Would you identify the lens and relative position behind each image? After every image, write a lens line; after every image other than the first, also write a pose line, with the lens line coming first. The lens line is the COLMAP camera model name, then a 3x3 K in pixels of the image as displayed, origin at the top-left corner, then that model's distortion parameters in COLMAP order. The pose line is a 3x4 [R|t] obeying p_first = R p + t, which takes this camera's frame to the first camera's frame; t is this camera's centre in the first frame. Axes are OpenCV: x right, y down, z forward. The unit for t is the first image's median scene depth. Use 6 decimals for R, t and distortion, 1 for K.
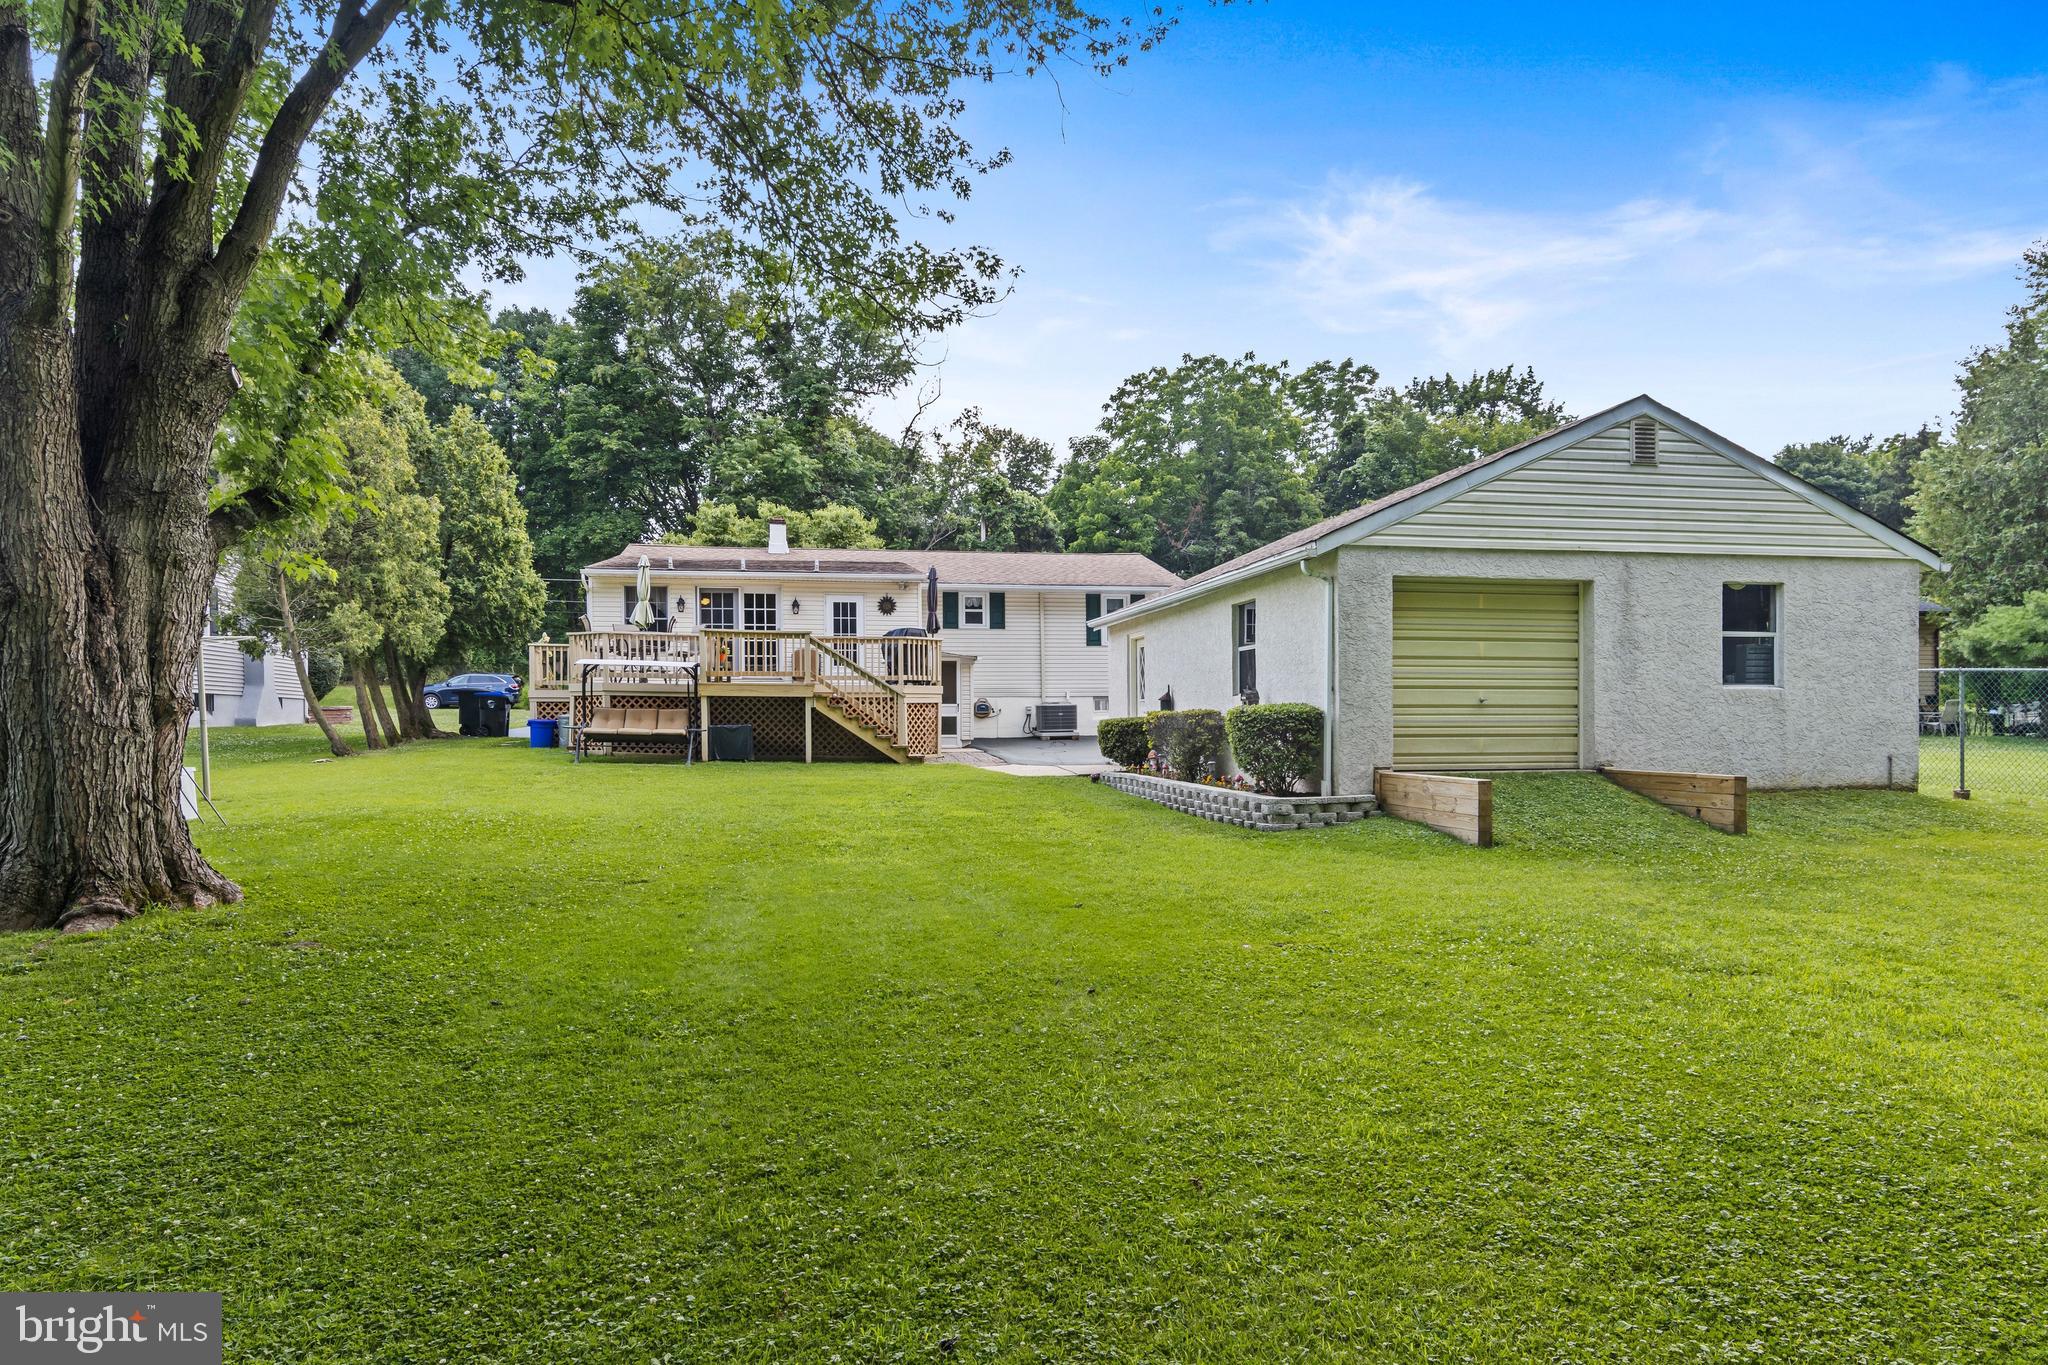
lens RADIAL K [[1119.9, 0, 1010.9], [0, 1119.9, 687.0], [0, 0, 1]] dist [0.001836, 0.001616]
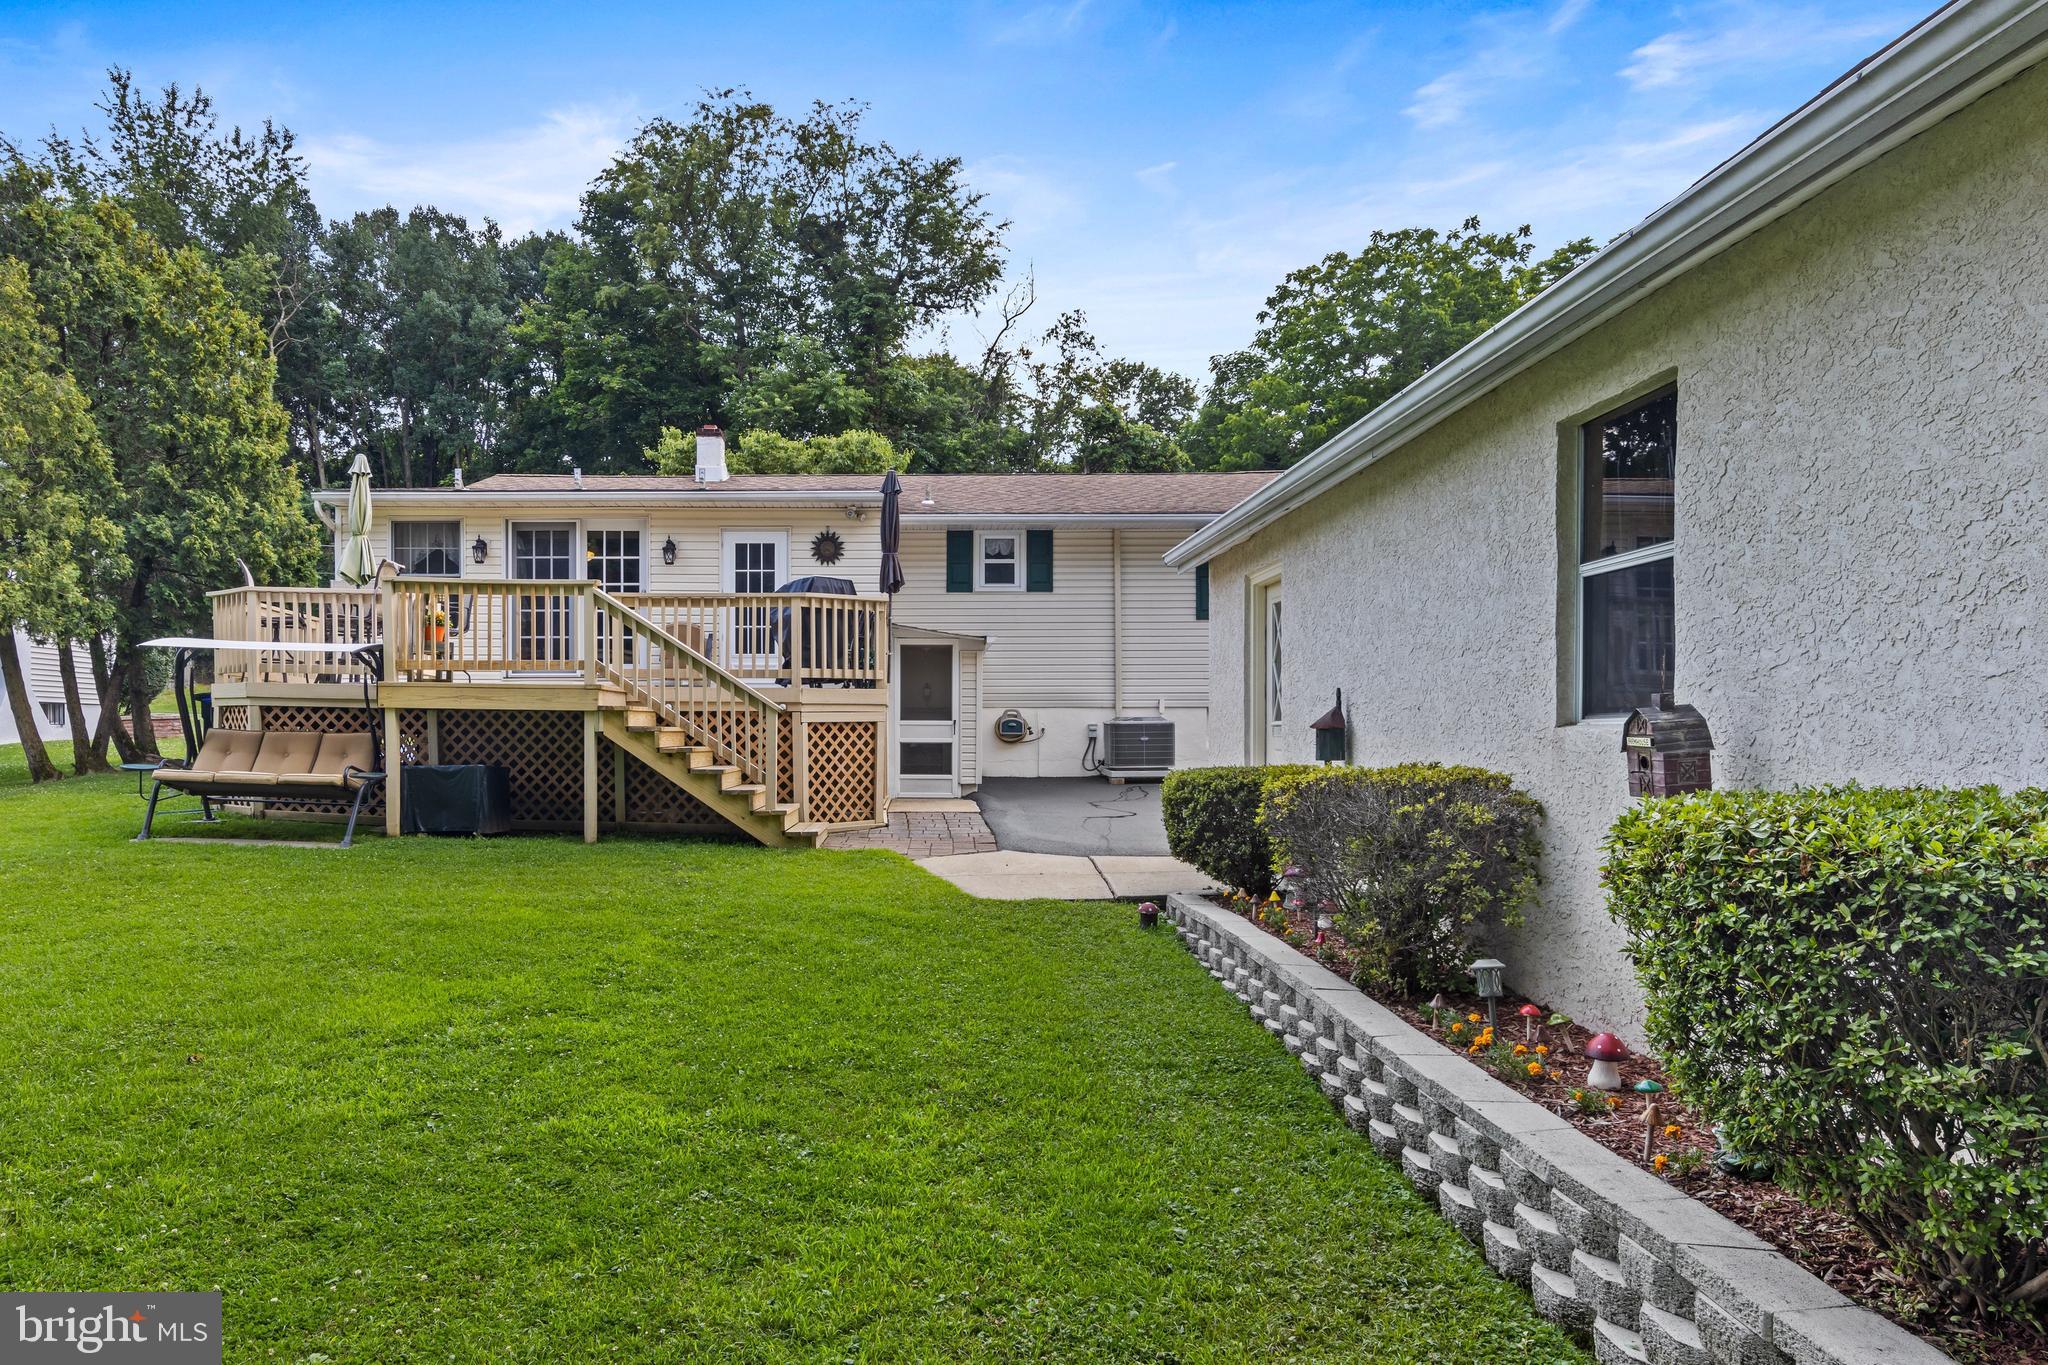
lens RADIAL K [[923.5, 0, 1023.7], [0, 923.5, 706.0], [0, 0, 1]] dist [0.000691, -0.000127]
pose [[0.980034, 0.006114, -0.198736, 0.076467], [-0.002013, 0.999781, 0.020832, -0.002009], [0.198819, -0.020016, 0.979832, 0.521286]]
